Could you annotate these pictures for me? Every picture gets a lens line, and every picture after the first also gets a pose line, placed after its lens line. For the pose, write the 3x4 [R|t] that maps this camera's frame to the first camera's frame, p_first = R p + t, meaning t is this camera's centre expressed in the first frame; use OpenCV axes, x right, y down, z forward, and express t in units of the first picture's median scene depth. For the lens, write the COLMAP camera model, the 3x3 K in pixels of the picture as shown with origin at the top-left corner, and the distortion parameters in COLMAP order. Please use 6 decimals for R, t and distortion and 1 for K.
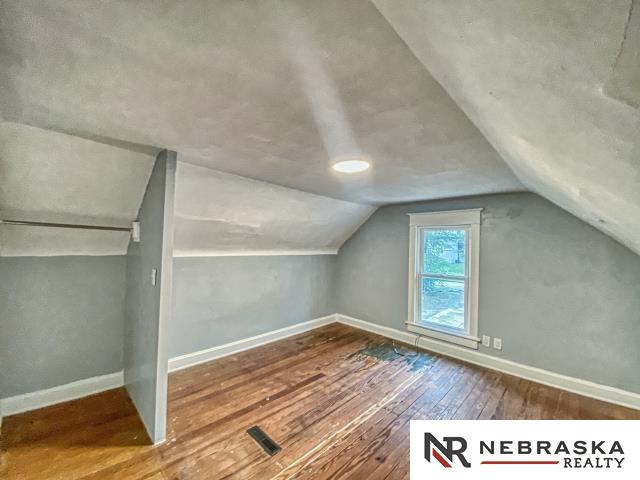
lens RADIAL K [[258.5, 0, 318.4], [0, 258.5, 242.2], [0, 0, 1]] dist [-0.002746, -0.007926]
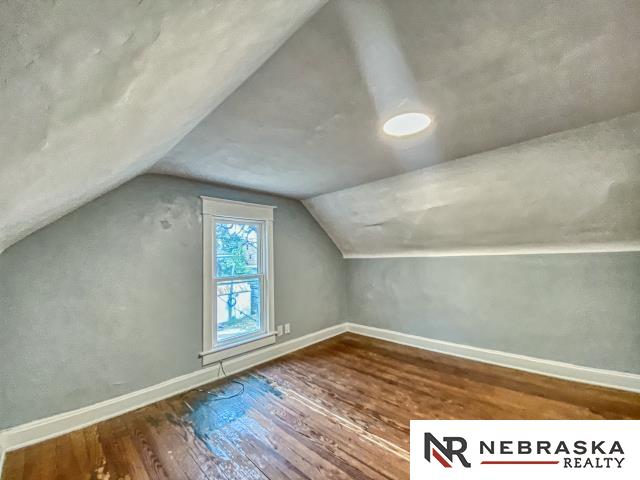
lens RADIAL K [[258.5, 0, 317.5], [0, 258.5, 237.4], [0, 0, 1]] dist [-0.002746, -0.007926]
pose [[-0.020862, 0.050728, 0.998495, -0.444931], [0.020410, 0.998525, -0.050303, 0.055012], [-0.999574, 0.019330, -0.021866, 0.873360]]
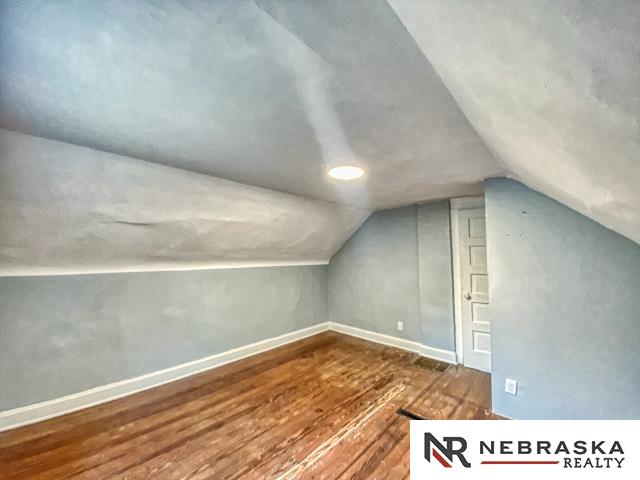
lens RADIAL K [[258.5, 0, 320.4], [0, 258.5, 240.1], [0, 0, 1]] dist [-0.002746, -0.007926]
pose [[-0.999231, -0.023745, -0.031198, 0.169575], [-0.021616, 0.997525, -0.066902, 0.032791], [0.032709, -0.066177, -0.997272, 1.351900]]
